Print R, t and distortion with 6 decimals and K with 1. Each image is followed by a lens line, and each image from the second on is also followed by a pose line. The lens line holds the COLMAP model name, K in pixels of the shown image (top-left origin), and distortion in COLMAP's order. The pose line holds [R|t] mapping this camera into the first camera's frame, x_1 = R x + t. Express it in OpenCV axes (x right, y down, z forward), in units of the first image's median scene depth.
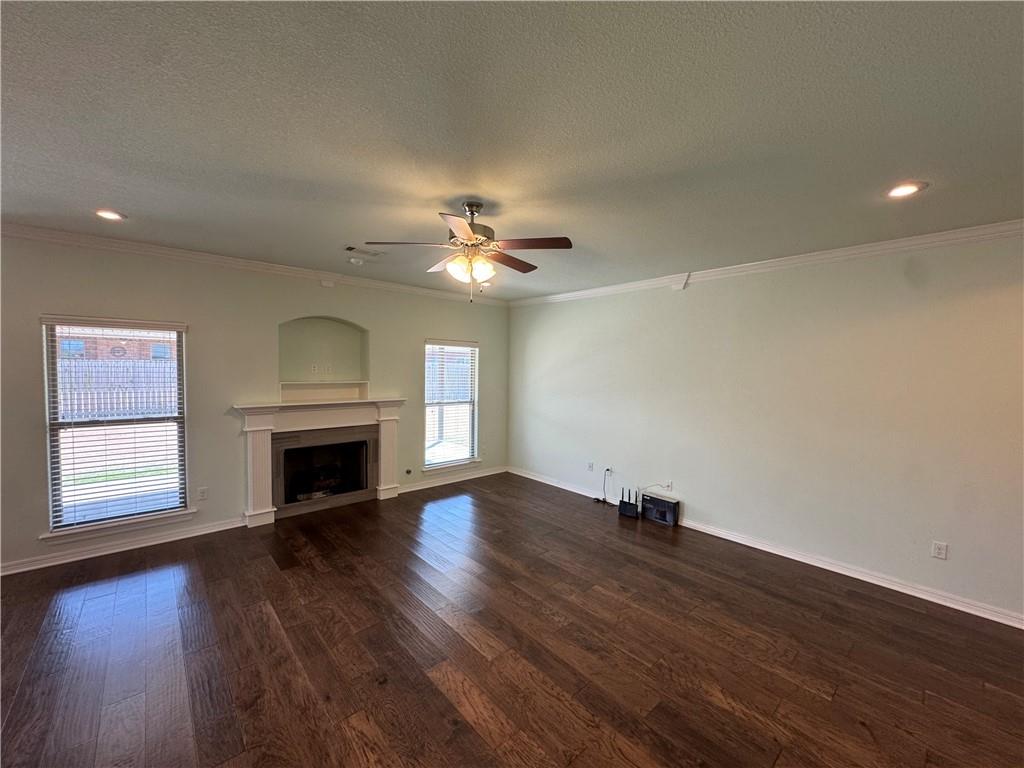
lens RADIAL K [[418.6, 0, 508.0], [0, 418.6, 382.6], [0, 0, 1]] dist [0.017539, -0.000469]
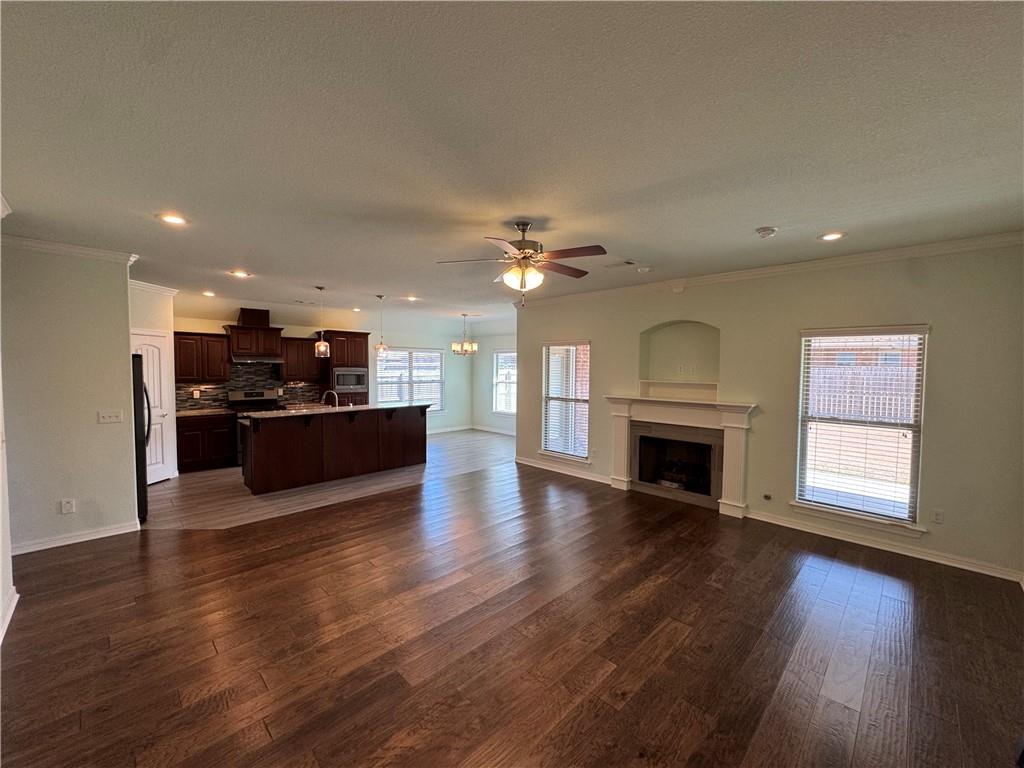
lens RADIAL K [[410.3, 0, 510.1], [0, 410.3, 385.6], [0, 0, 1]] dist [-0.002842, -0.000442]
pose [[0.075619, 0.038861, -0.996379, 0.639362], [-0.040962, 0.998518, 0.035836, -0.013692], [0.996295, 0.038104, 0.077099, 0.541892]]
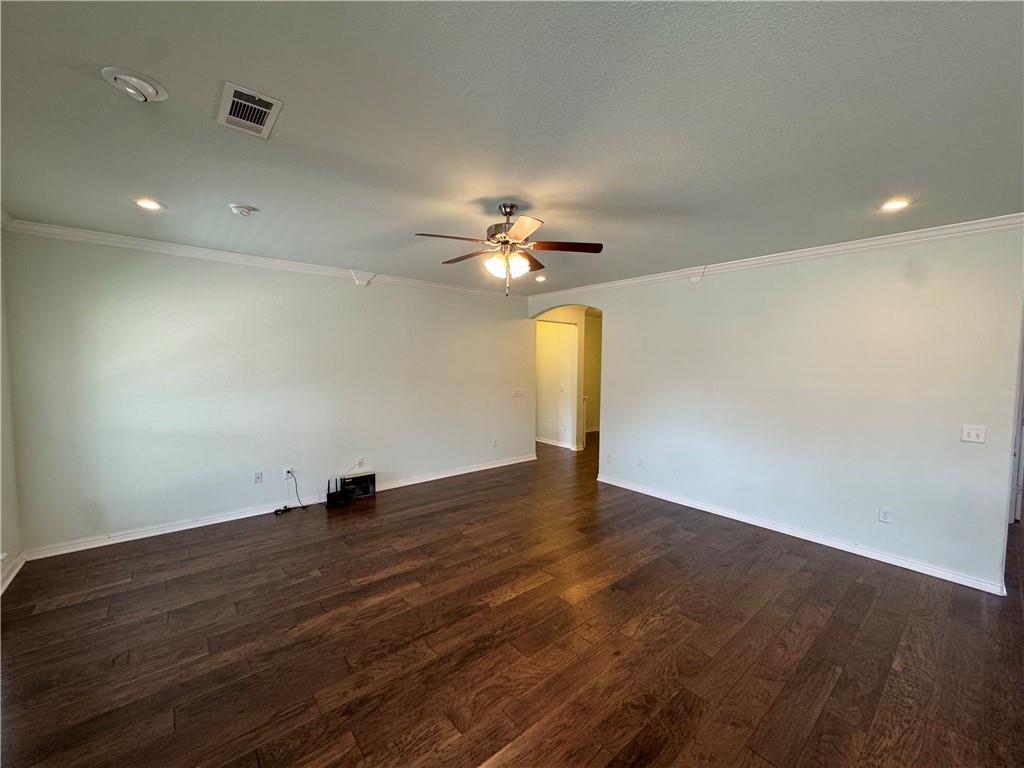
lens RADIAL K [[410.3, 0, 510.1], [0, 410.3, 385.6], [0, 0, 1]] dist [-0.002842, -0.000442]
pose [[0.009256, -0.065970, 0.997779, -0.708979], [0.031044, 0.997359, 0.065654, -0.019751], [-0.999475, 0.030367, 0.011279, 0.605813]]
